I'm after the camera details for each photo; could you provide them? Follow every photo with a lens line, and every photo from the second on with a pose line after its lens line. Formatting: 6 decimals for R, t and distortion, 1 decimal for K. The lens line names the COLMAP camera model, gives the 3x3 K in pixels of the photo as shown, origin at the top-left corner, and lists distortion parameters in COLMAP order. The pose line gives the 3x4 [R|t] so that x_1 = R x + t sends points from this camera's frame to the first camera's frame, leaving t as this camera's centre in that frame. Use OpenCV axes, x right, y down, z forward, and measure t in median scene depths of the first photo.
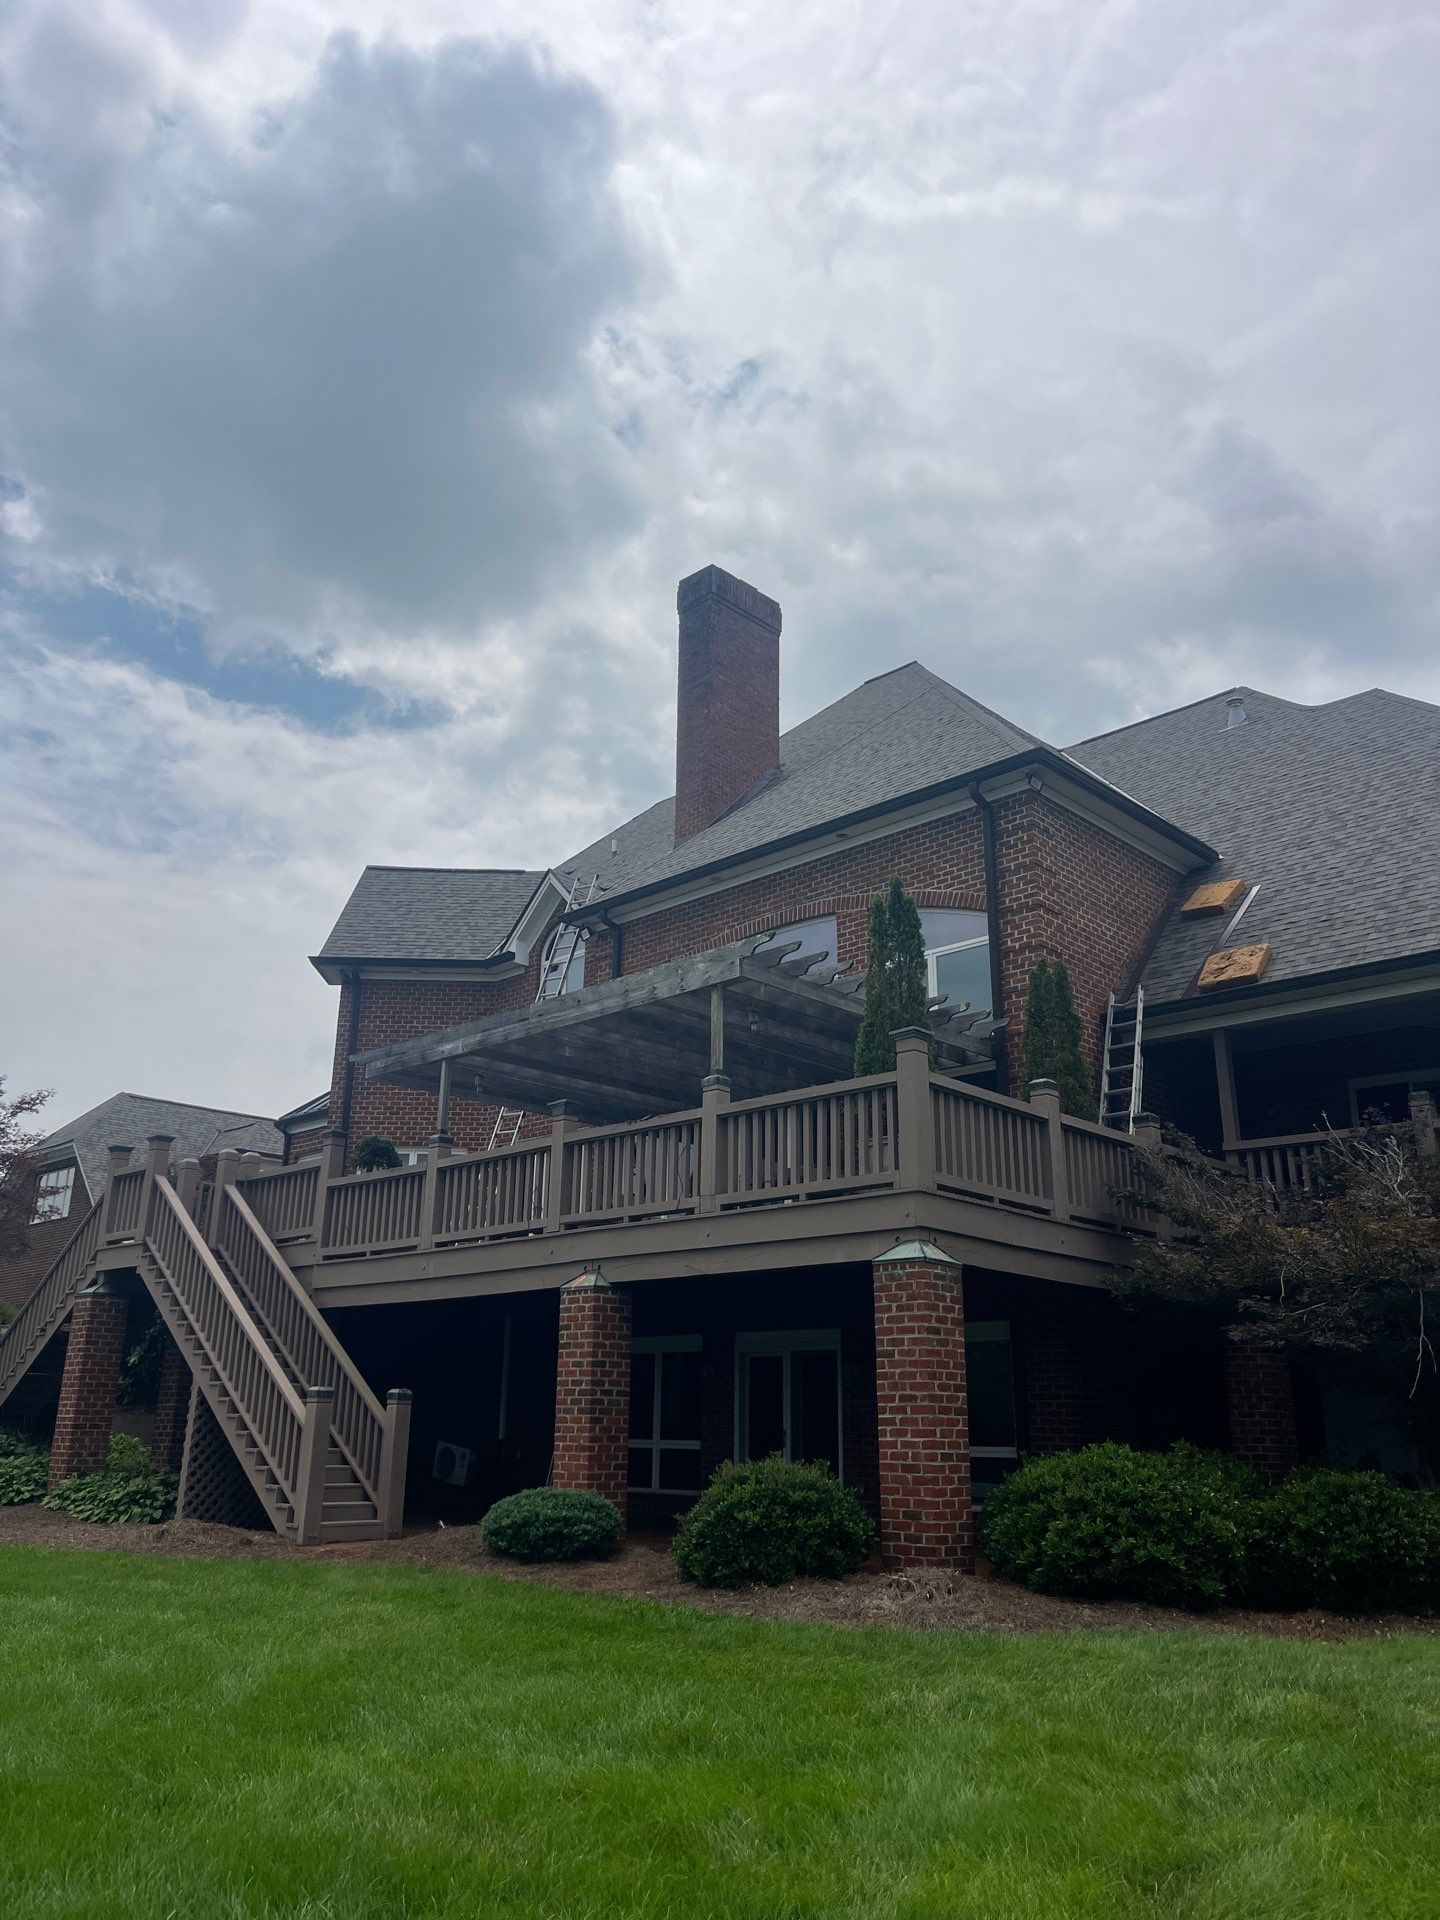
lens RADIAL K [[1435.1, 0, 720.0], [0, 1435.1, 960.0], [0, 0, 1]] dist [0.023002, -0.041331]
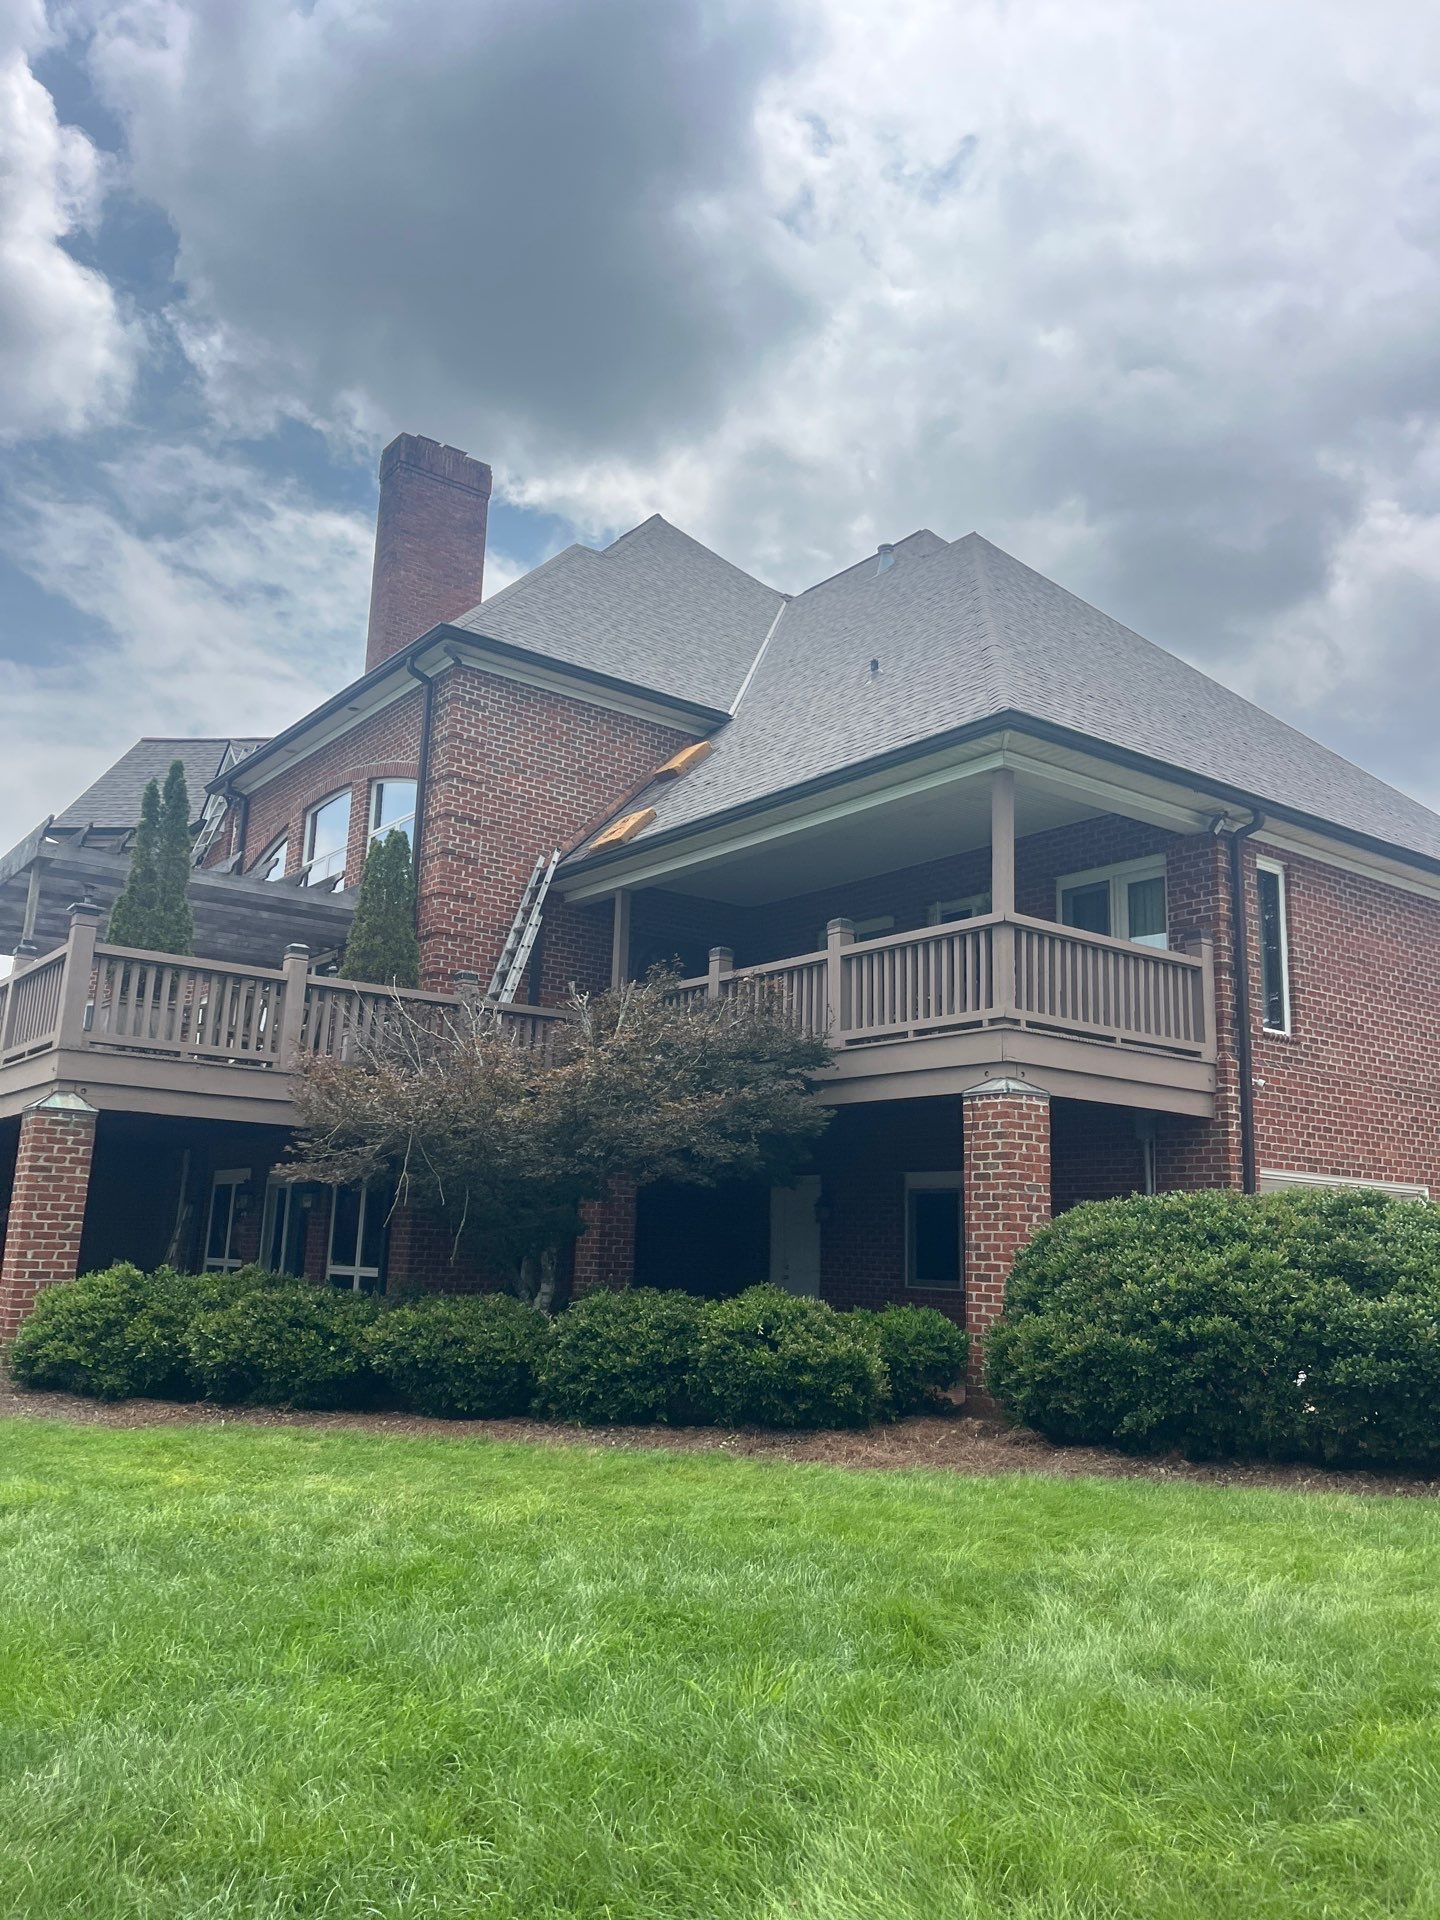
lens RADIAL K [[1480.3, 0, 712.2], [0, 1480.3, 908.5], [0, 0, 1]] dist [0.056149, 0.000047]
pose [[0.989357, -0.020382, -0.144077, 0.326926], [0.031418, 0.996708, 0.074740, -0.009264], [0.142079, -0.078471, 0.986740, -0.037607]]
